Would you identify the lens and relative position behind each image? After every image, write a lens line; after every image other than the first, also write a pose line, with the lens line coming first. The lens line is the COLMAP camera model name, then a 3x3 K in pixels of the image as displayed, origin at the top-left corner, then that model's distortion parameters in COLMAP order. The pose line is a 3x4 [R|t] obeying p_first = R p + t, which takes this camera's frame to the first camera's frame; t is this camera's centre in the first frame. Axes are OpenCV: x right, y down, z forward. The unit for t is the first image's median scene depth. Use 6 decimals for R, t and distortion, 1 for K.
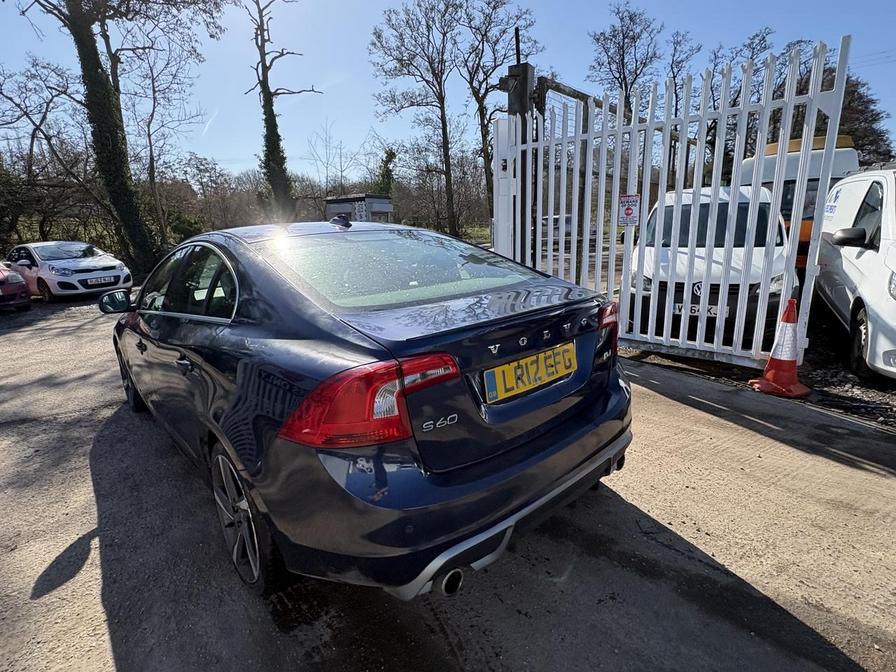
lens RADIAL K [[460.5, 0, 448.4], [0, 460.5, 333.7], [0, 0, 1]] dist [0.004672, -0.001003]
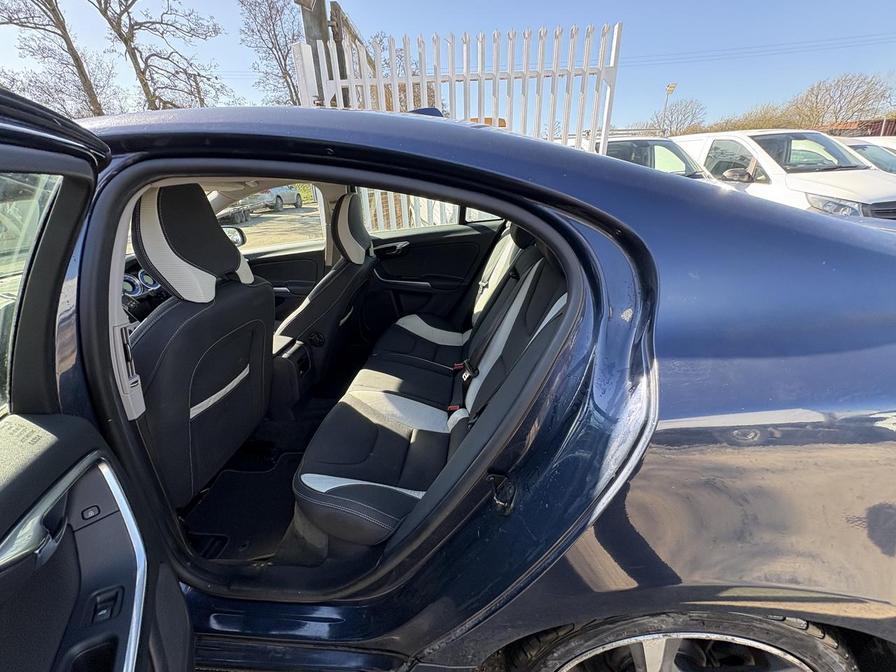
lens RADIAL K [[357.1, 0, 449.4], [0, 357.1, 335.4], [0, 0, 1]] dist [0.001214, 0.000025]
pose [[0.731345, -0.267715, 0.627267, -0.076779], [0.169420, 0.962220, 0.213141, -0.011096], [-0.660630, -0.049608, 0.749071, 0.088064]]
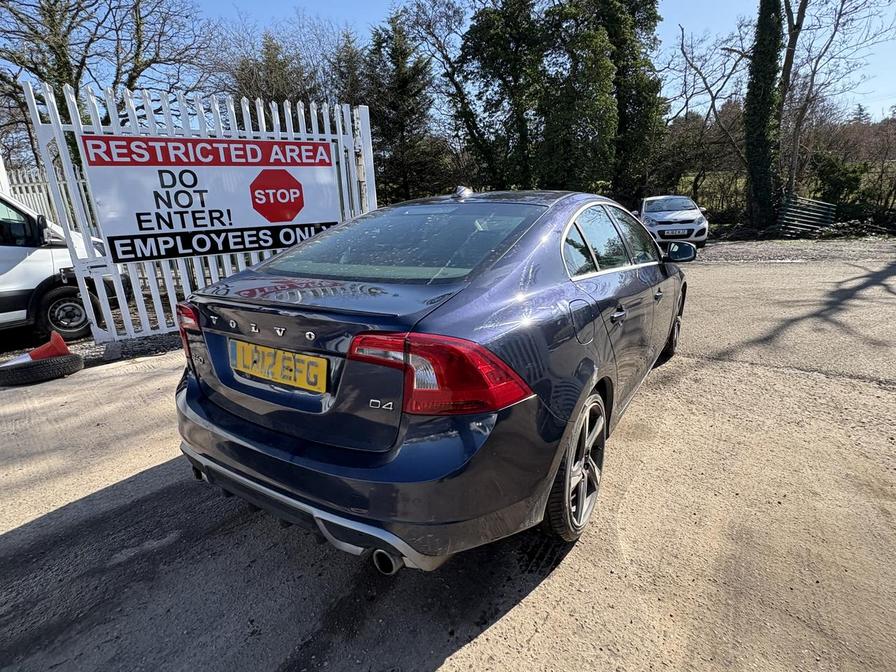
lens RADIAL K [[460.5, 0, 447.3], [0, 460.5, 332.5], [0, 0, 1]] dist [0.004672, -0.001003]
pose [[0.269165, 0.282497, -0.920731, 0.106610], [-0.189548, 0.952854, 0.236940, -0.025806], [0.944257, 0.110747, 0.310022, 0.096444]]
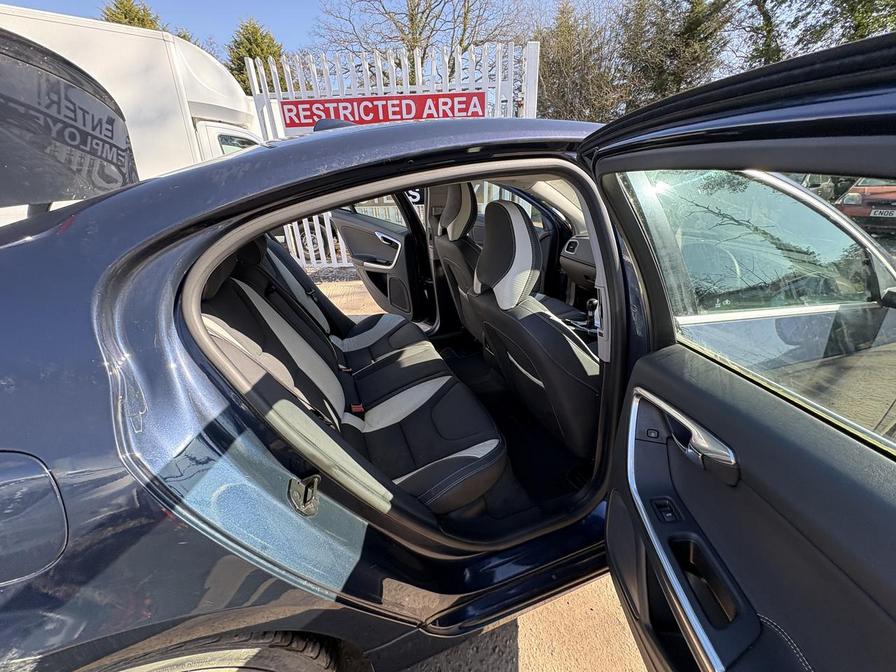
lens RADIAL K [[357.1, 0, 447.6], [0, 357.1, 335.3], [0, 0, 1]] dist [0.001214, 0.000025]
pose [[-0.355550, 0.424829, -0.832529, 0.027830], [-0.177319, 0.843896, 0.506357, -0.038987], [0.917683, 0.327659, -0.224717, 0.183060]]
